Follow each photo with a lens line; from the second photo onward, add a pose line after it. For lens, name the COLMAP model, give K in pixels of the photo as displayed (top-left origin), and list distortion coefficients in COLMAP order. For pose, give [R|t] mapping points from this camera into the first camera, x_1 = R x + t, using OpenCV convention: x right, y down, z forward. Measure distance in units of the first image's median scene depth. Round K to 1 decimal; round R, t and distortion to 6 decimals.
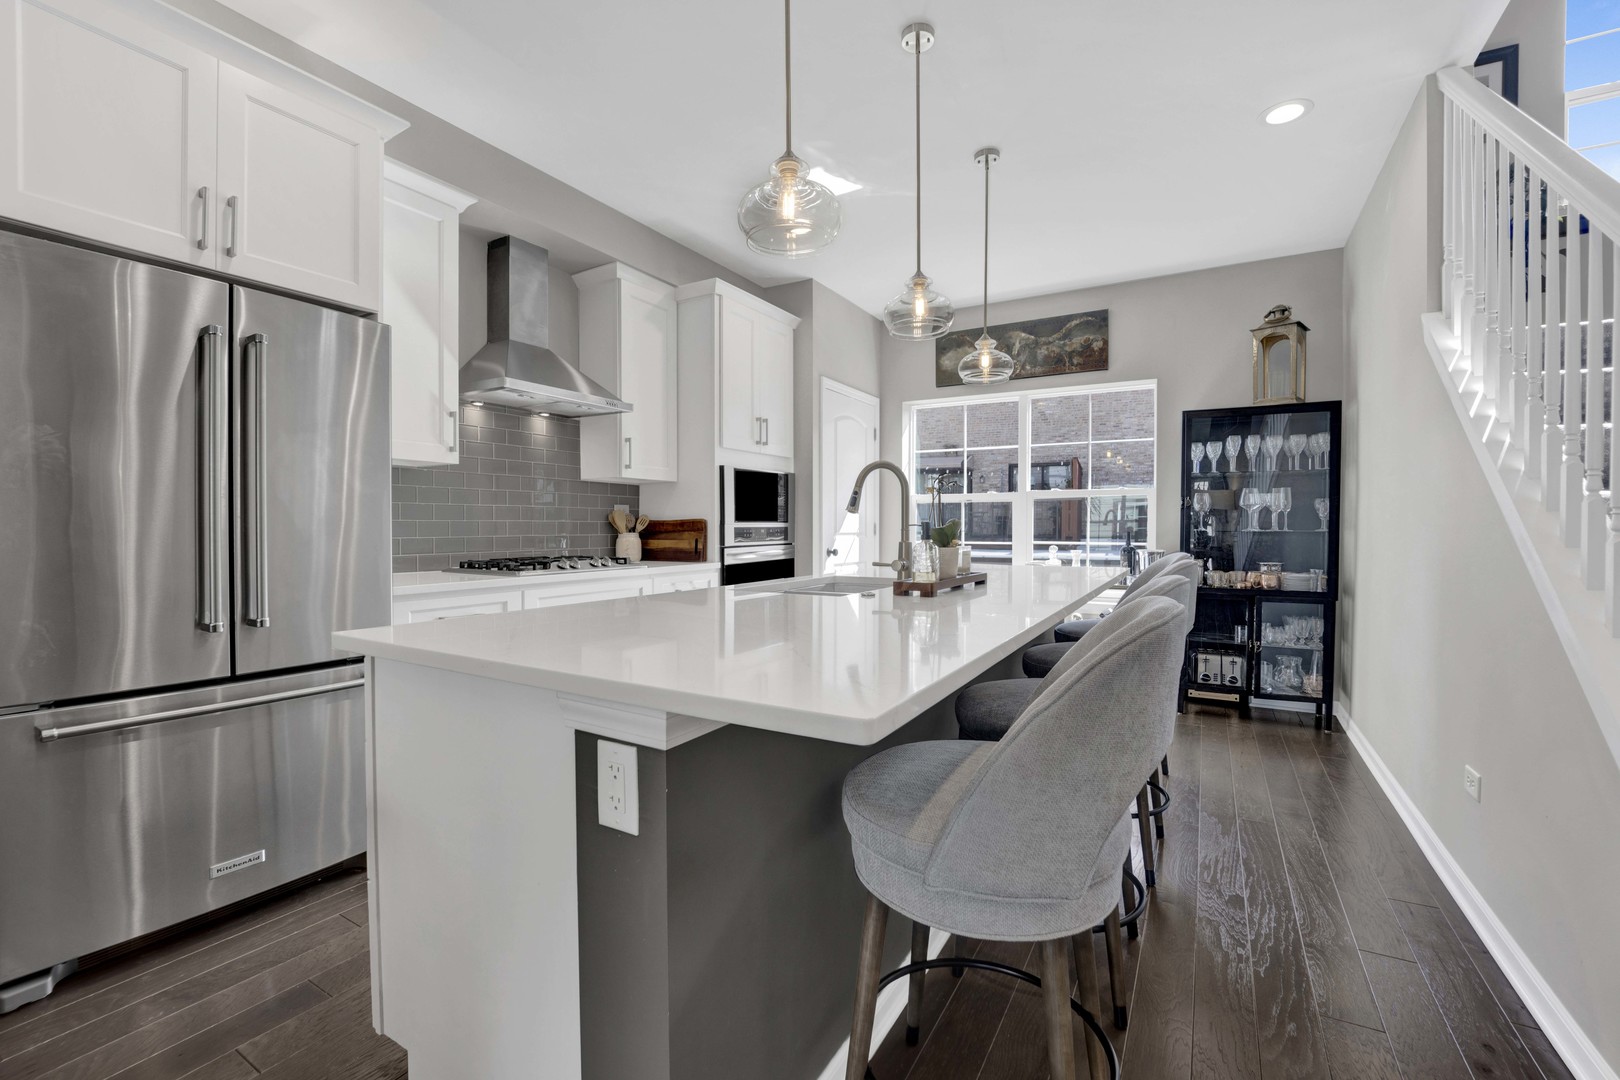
lens RADIAL K [[689.3, 0, 811.2], [0, 689.3, 534.8], [0, 0, 1]] dist [0.000605, -0.000008]
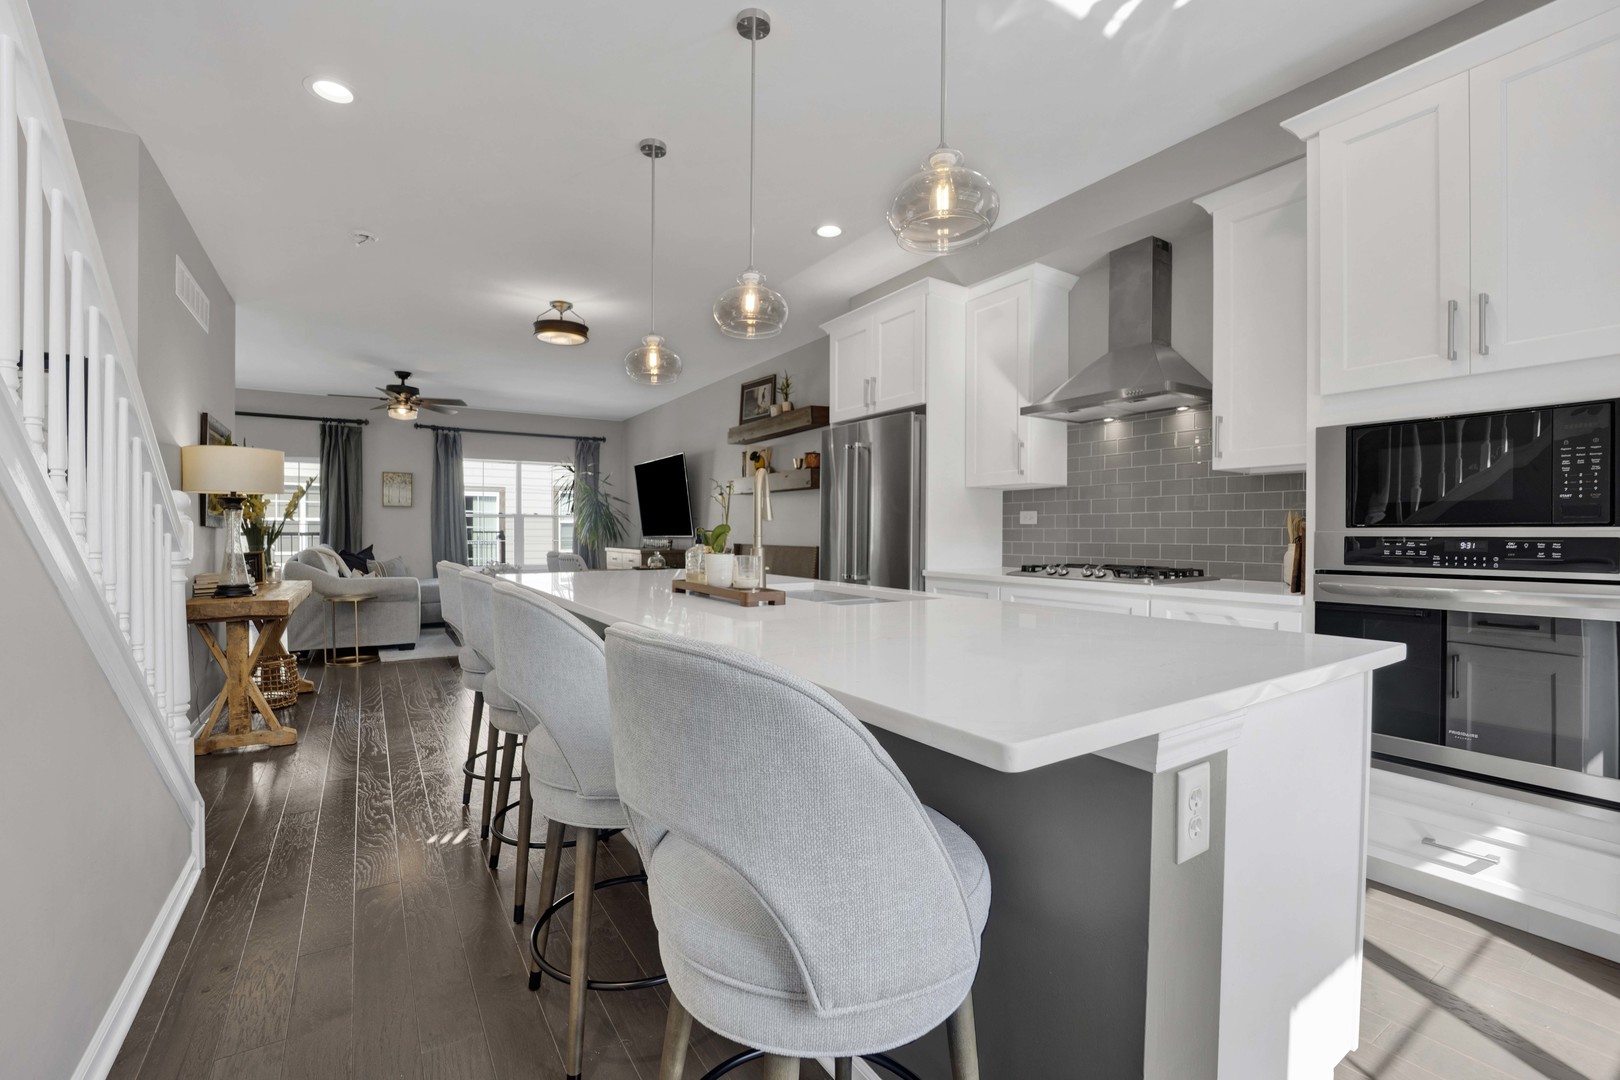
lens RADIAL K [[689.3, 0, 811.2], [0, 689.3, 534.8], [0, 0, 1]] dist [0.000605, -0.000008]
pose [[-0.435503, 0.004337, -0.900177, 0.587730], [-0.009033, 0.999917, 0.009187, -0.013947], [0.900142, 0.012133, -0.435428, 0.904650]]
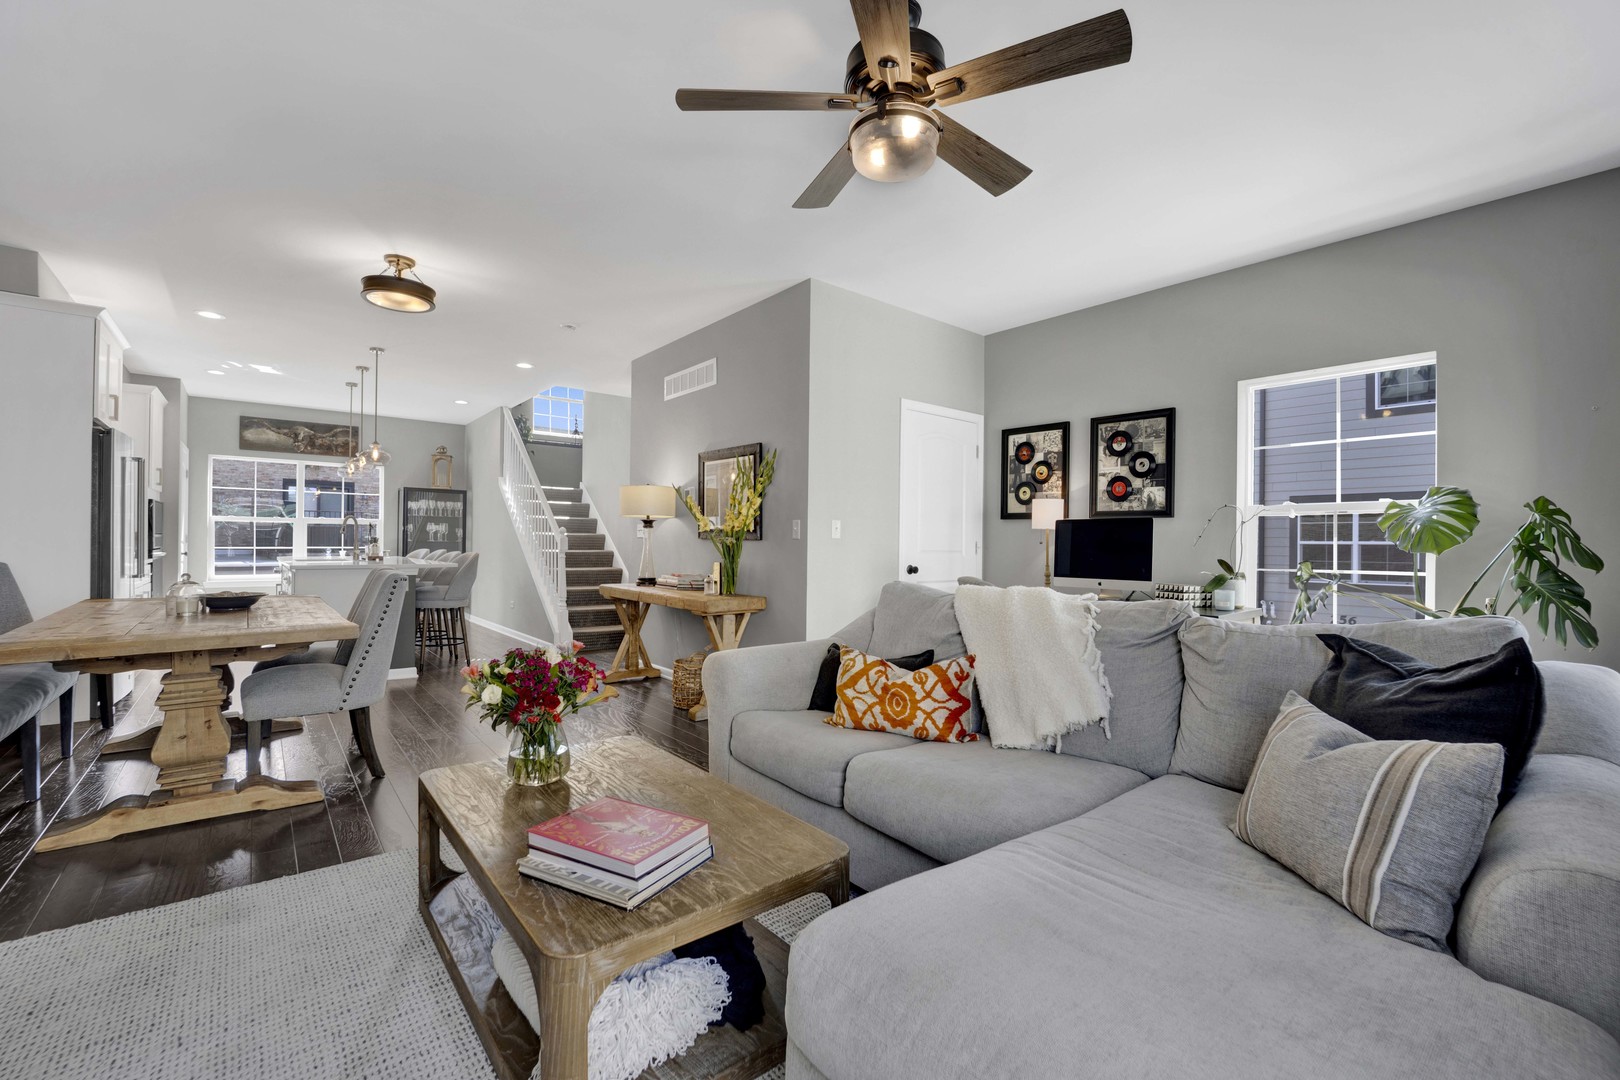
lens RADIAL K [[669.8, 0, 810.0], [0, 669.8, 540.0], [0, 0, 1]] dist [0.000011, -0.018317]
pose [[0.349032, 0.006672, 0.937087, -1.013578], [0.002133, 0.999966, -0.007914, 0.010901], [-0.937108, 0.004761, 0.349006, -0.970908]]
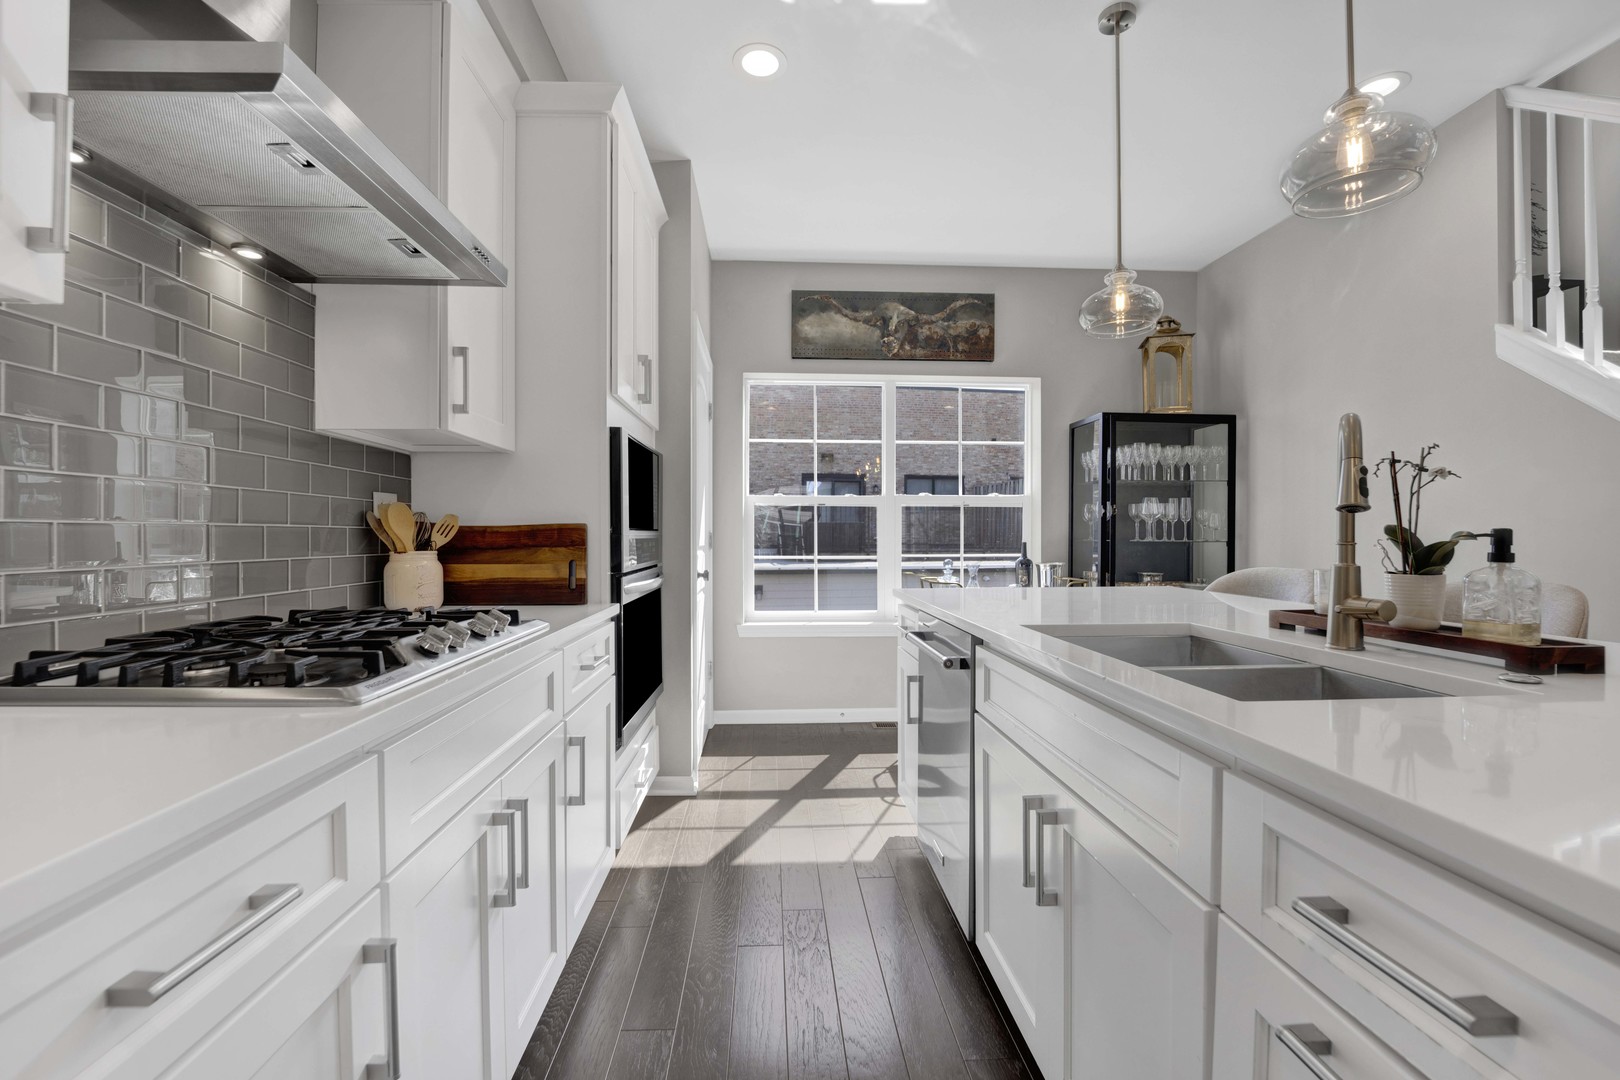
lens RADIAL K [[689.3, 0, 811.2], [0, 689.3, 534.8], [0, 0, 1]] dist [0.000605, -0.000008]
pose [[0.836602, 0.000865, 0.547810, -0.295185], [0.007017, 0.999900, -0.012294, -0.006137], [-0.547766, 0.014129, 0.836513, 0.440672]]
